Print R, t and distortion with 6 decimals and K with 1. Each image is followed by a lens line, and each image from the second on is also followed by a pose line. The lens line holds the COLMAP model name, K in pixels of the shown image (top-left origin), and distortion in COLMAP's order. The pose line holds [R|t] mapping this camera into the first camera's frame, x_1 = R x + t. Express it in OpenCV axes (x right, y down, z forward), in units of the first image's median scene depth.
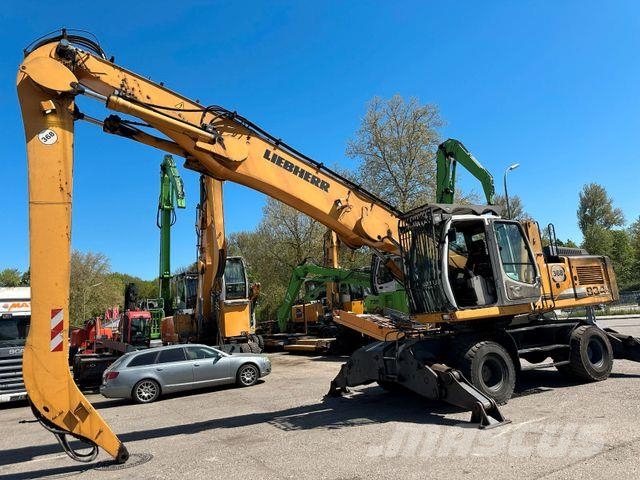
lens RADIAL K [[444.0, 0, 320.5], [0, 444.0, 238.0], [0, 0, 1]] dist [0.088389, -0.117031]
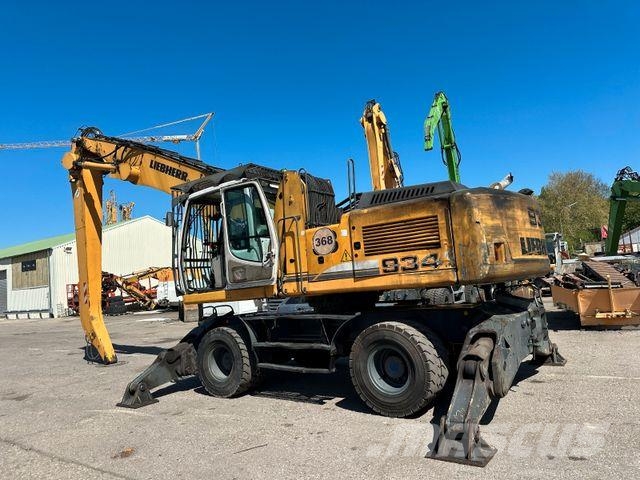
lens RADIAL K [[444.0, 0, 320.5], [0, 444.0, 238.0], [0, 0, 1]] dist [0.088389, -0.117031]
pose [[0.460576, -0.032638, -0.887020, 1.103433], [0.198731, 0.977747, 0.067213, 0.028386], [0.865087, -0.207235, 0.456813, 0.692693]]
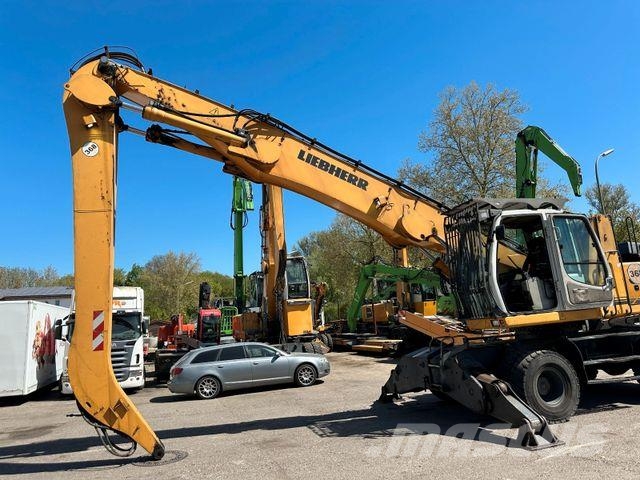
lens RADIAL K [[444.0, 0, 320.5], [0, 444.0, 238.0], [0, 0, 1]] dist [0.088389, -0.117031]
pose [[0.983283, -0.018730, -0.181120, 0.085190], [0.019532, 0.999806, 0.002648, -0.004542], [0.181035, -0.006142, 0.983457, 0.033231]]
